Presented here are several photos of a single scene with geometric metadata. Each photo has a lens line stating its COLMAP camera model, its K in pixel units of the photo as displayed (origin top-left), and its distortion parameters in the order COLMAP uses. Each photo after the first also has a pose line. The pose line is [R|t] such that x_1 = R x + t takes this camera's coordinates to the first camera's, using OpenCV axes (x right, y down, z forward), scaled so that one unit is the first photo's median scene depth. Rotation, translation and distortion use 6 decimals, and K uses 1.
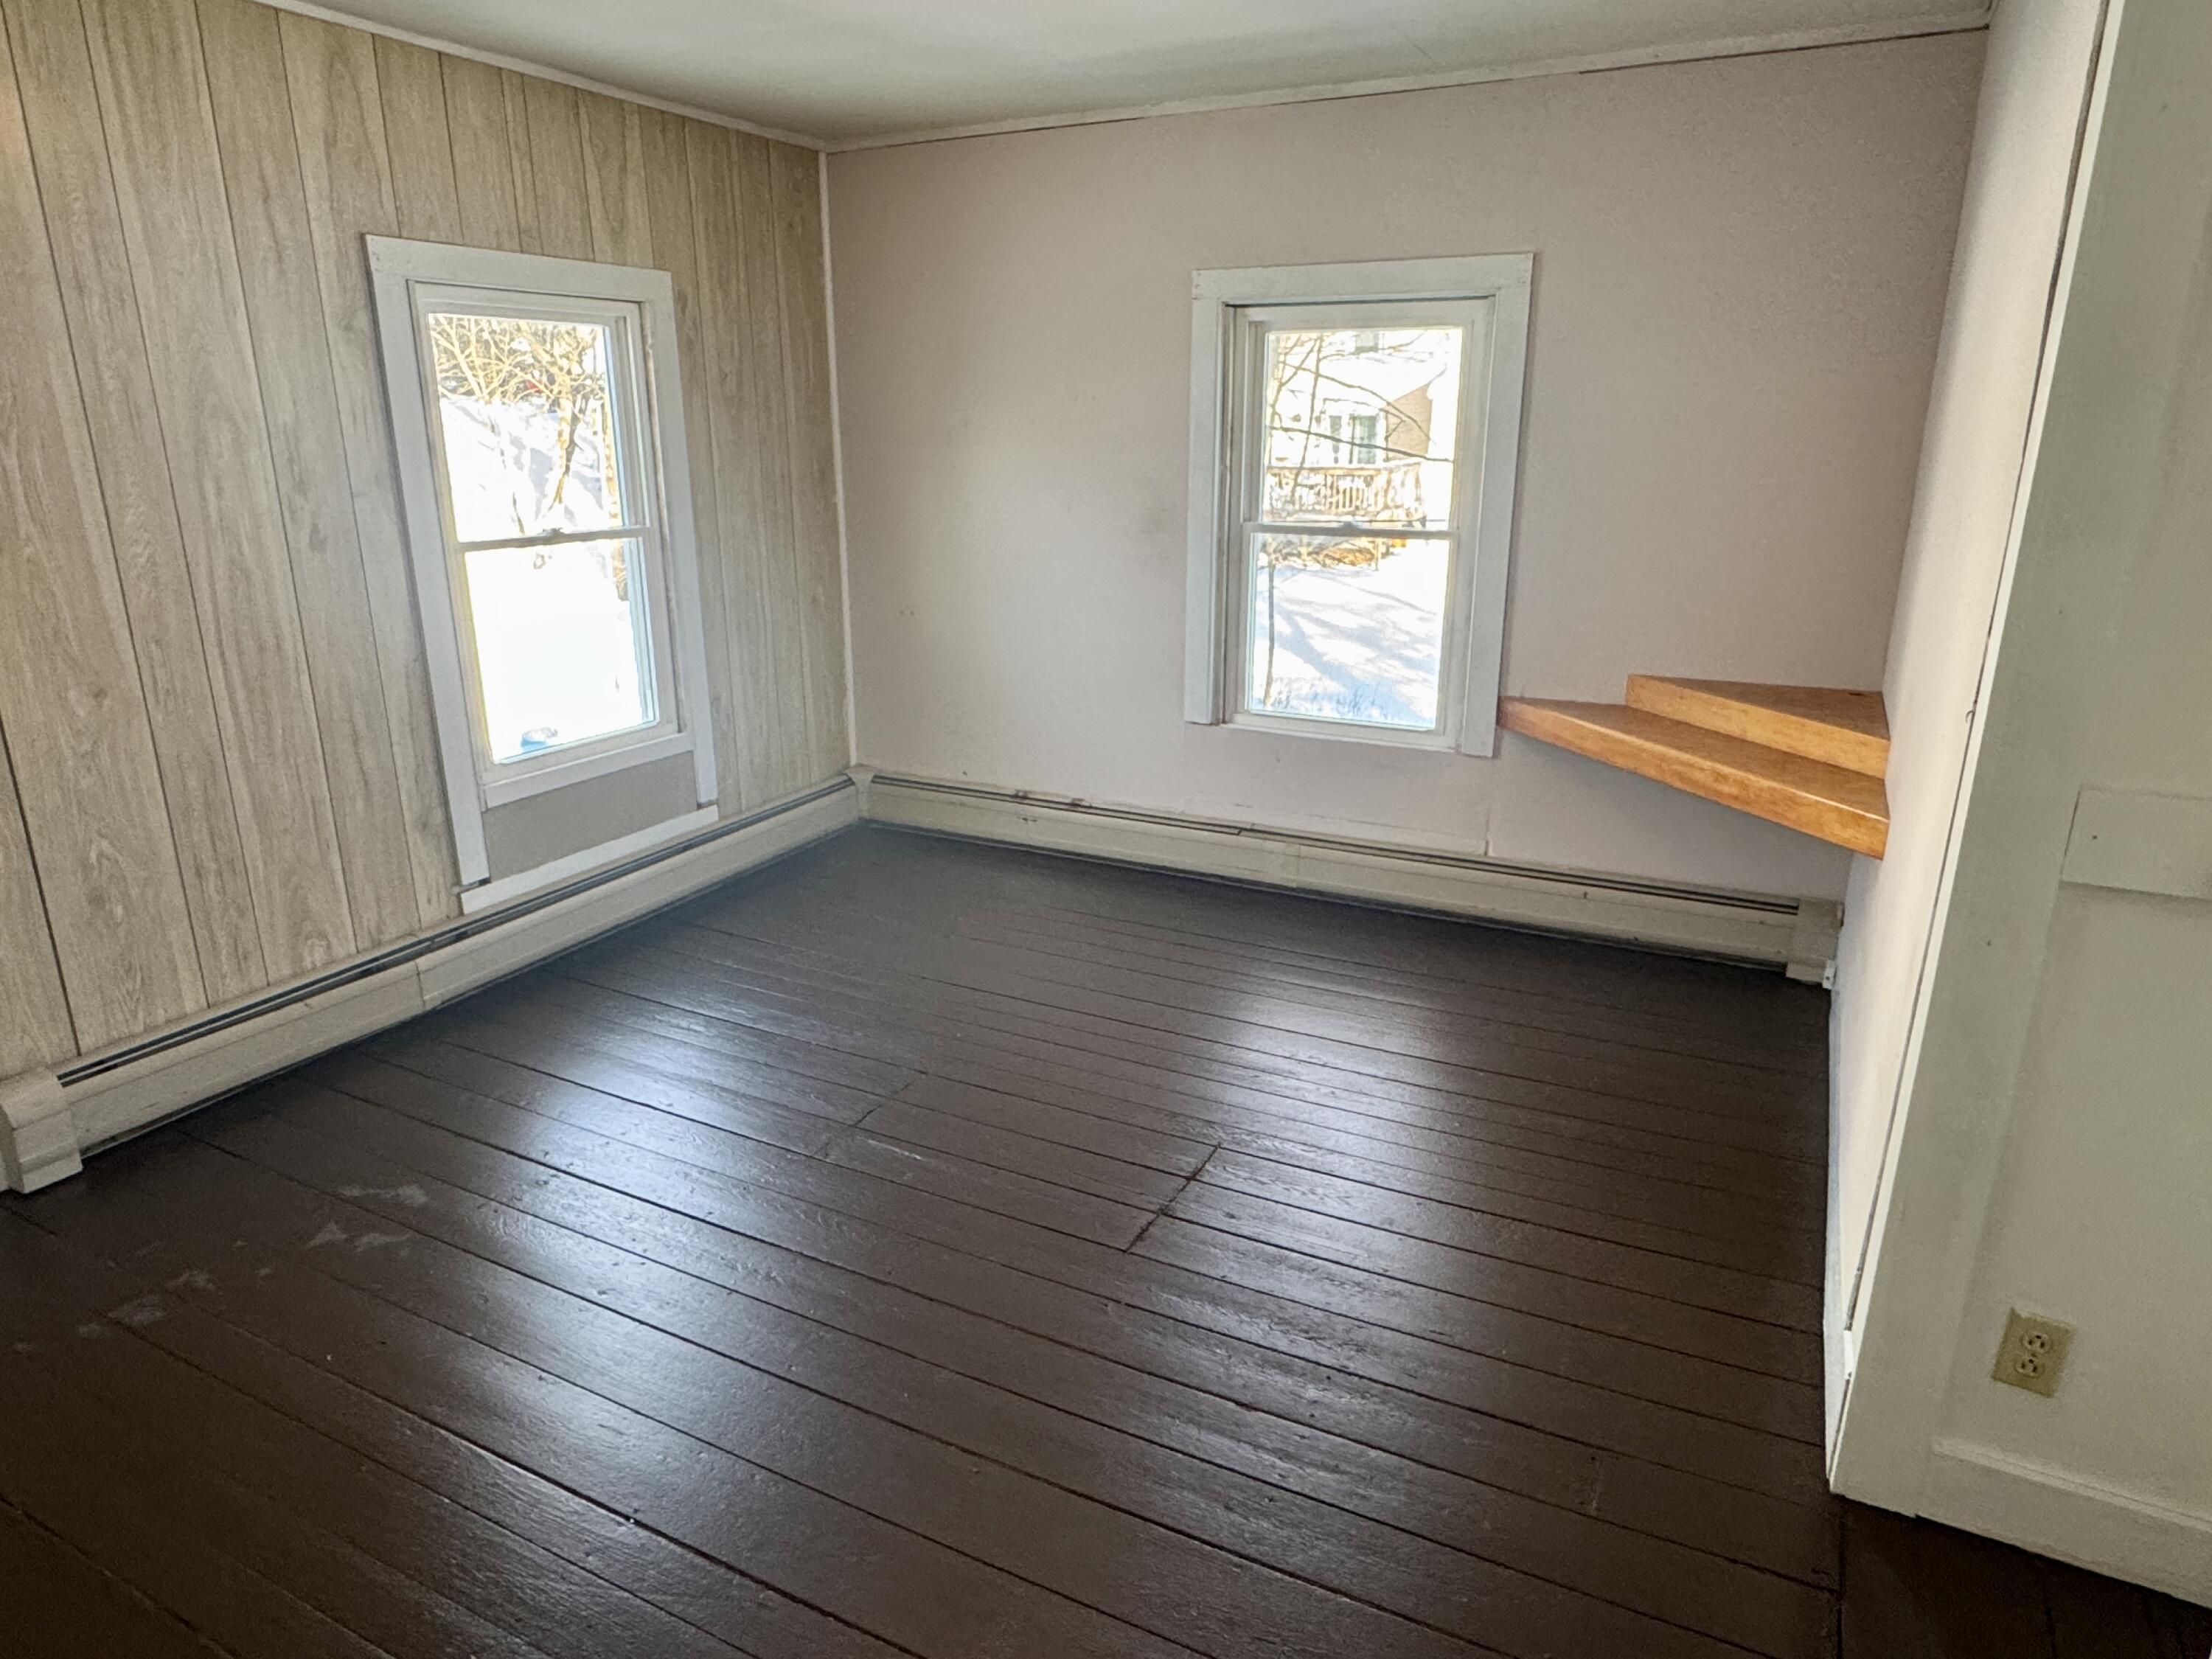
lens RADIAL K [[1352.7, 0, 1105.1], [0, 1352.7, 834.2], [0, 0, 1]] dist [0.001711, 0.000857]
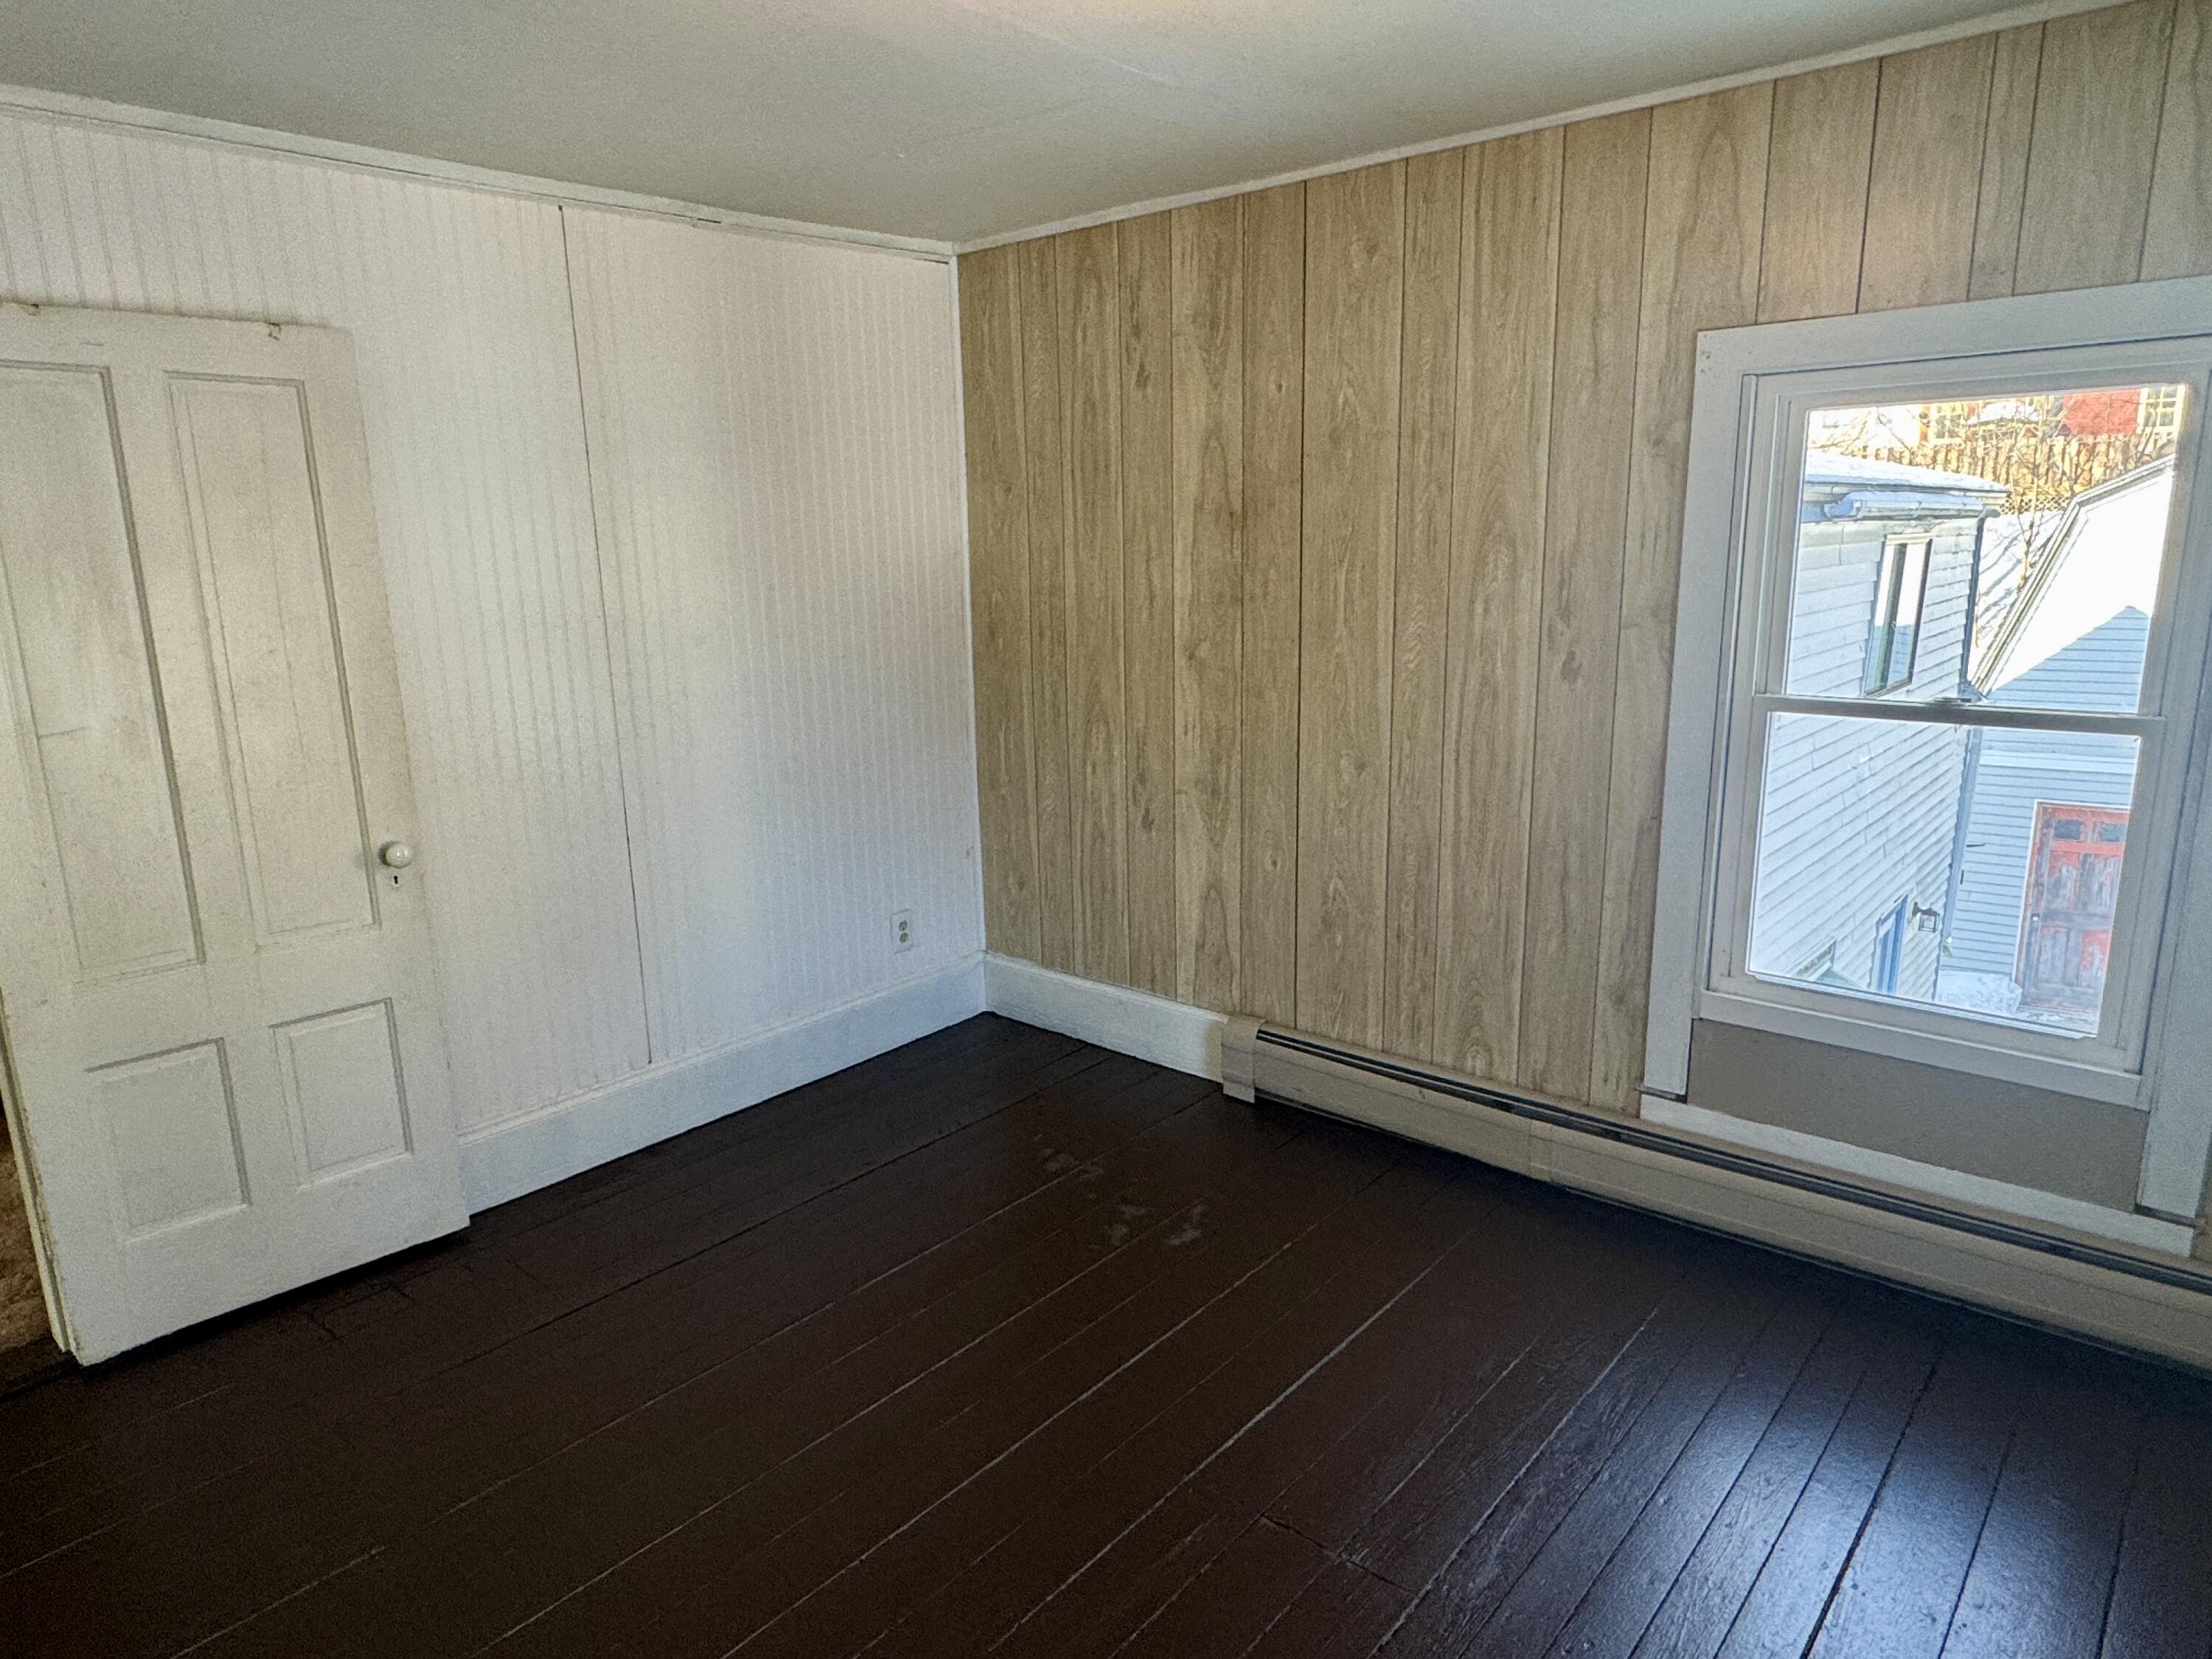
lens RADIAL K [[1352.7, 0, 1105.4], [0, 1352.7, 837.7], [0, 0, 1]] dist [0.001711, 0.000857]
pose [[-0.236462, 0.217262, -0.947039, 0.393949], [-0.267792, 0.922359, 0.278463, -0.266514], [0.934009, 0.319455, -0.159922, 0.828729]]
